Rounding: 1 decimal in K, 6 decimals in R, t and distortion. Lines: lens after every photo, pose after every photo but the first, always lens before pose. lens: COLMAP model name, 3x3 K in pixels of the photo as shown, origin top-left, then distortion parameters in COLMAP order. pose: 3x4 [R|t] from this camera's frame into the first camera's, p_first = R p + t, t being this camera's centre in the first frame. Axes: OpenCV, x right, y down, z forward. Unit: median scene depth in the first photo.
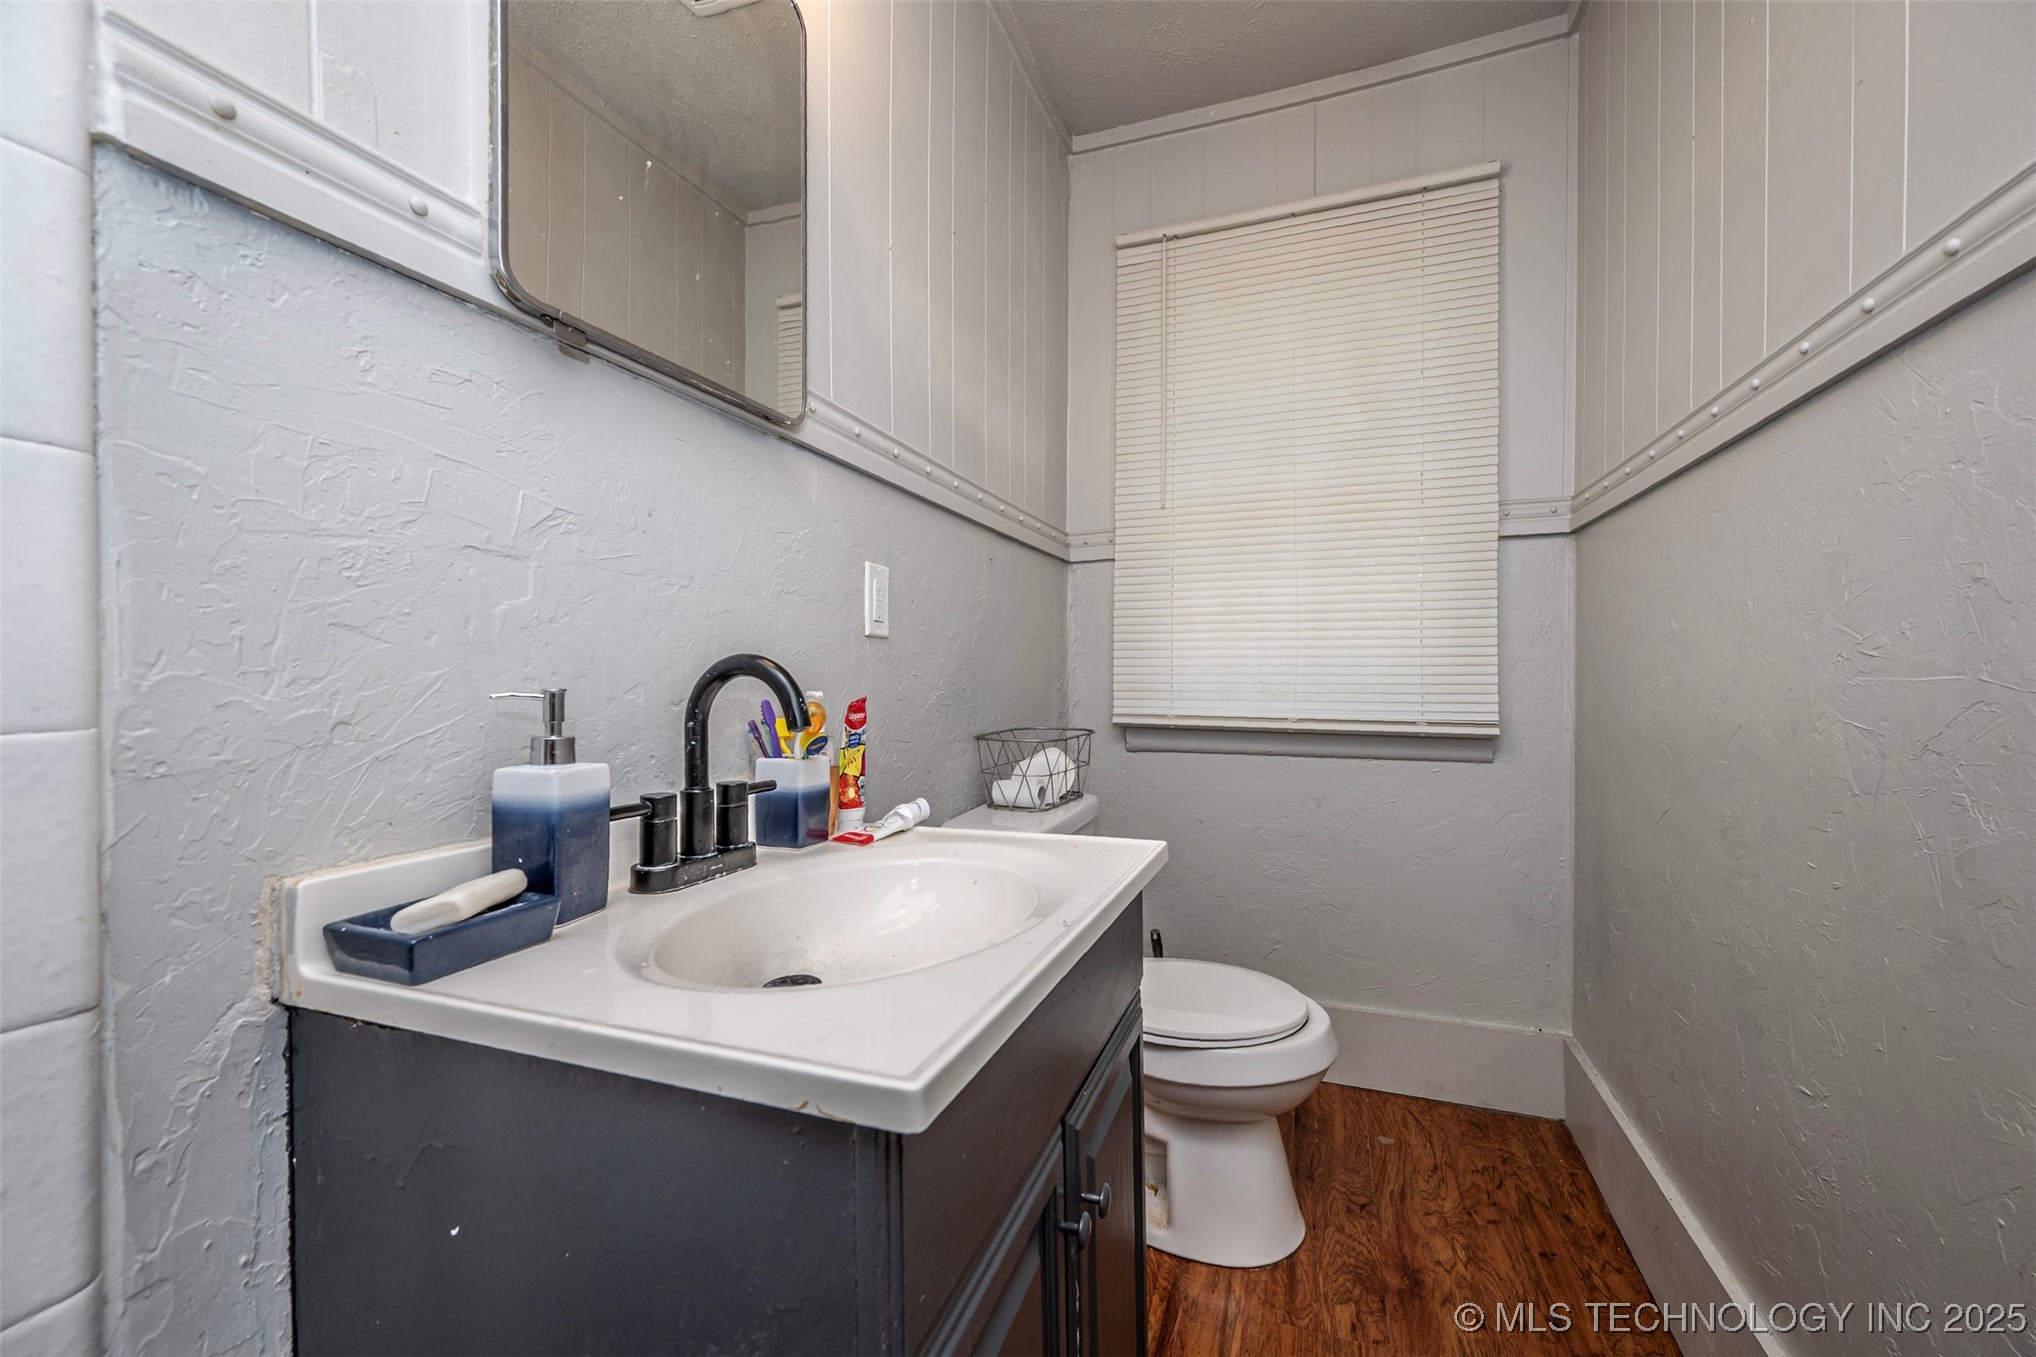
lens RADIAL K [[824.9, 0, 1013.2], [0, 824.9, 662.6], [0, 0, 1]] dist [-0.003016, 0.000048]
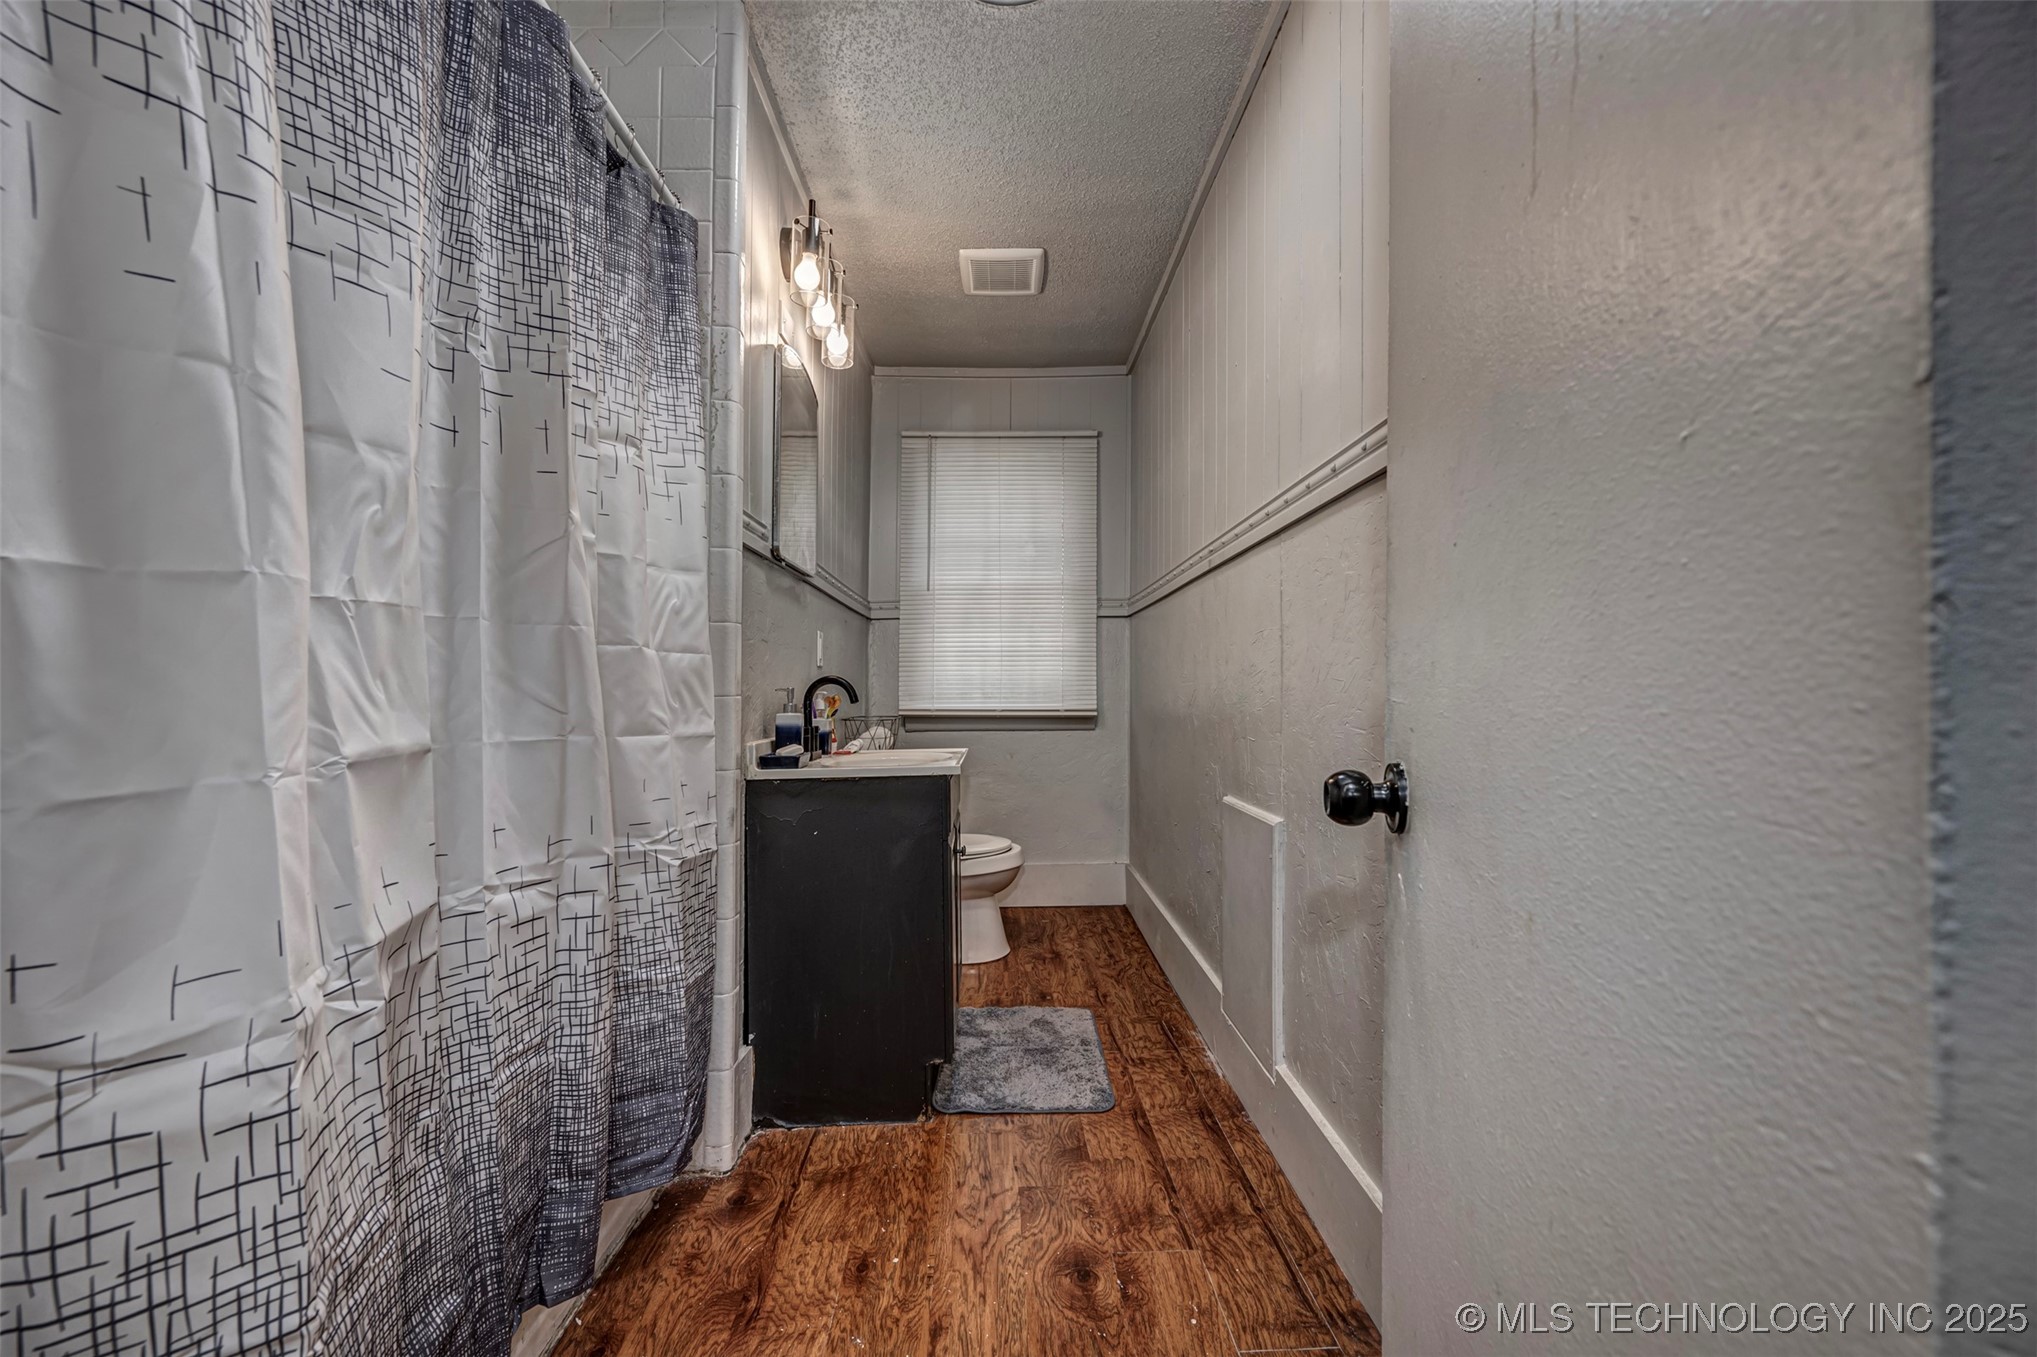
lens RADIAL K [[809.0, 0, 999.1], [0, 809.0, 683.2], [0, 0, 1]] dist [0.001354, 0.000228]
pose [[0.933252, -0.001166, 0.359221, -0.344581], [0.000213, 0.999996, 0.002693, 0.003459], [-0.359223, -0.002437, 0.933249, -0.762117]]
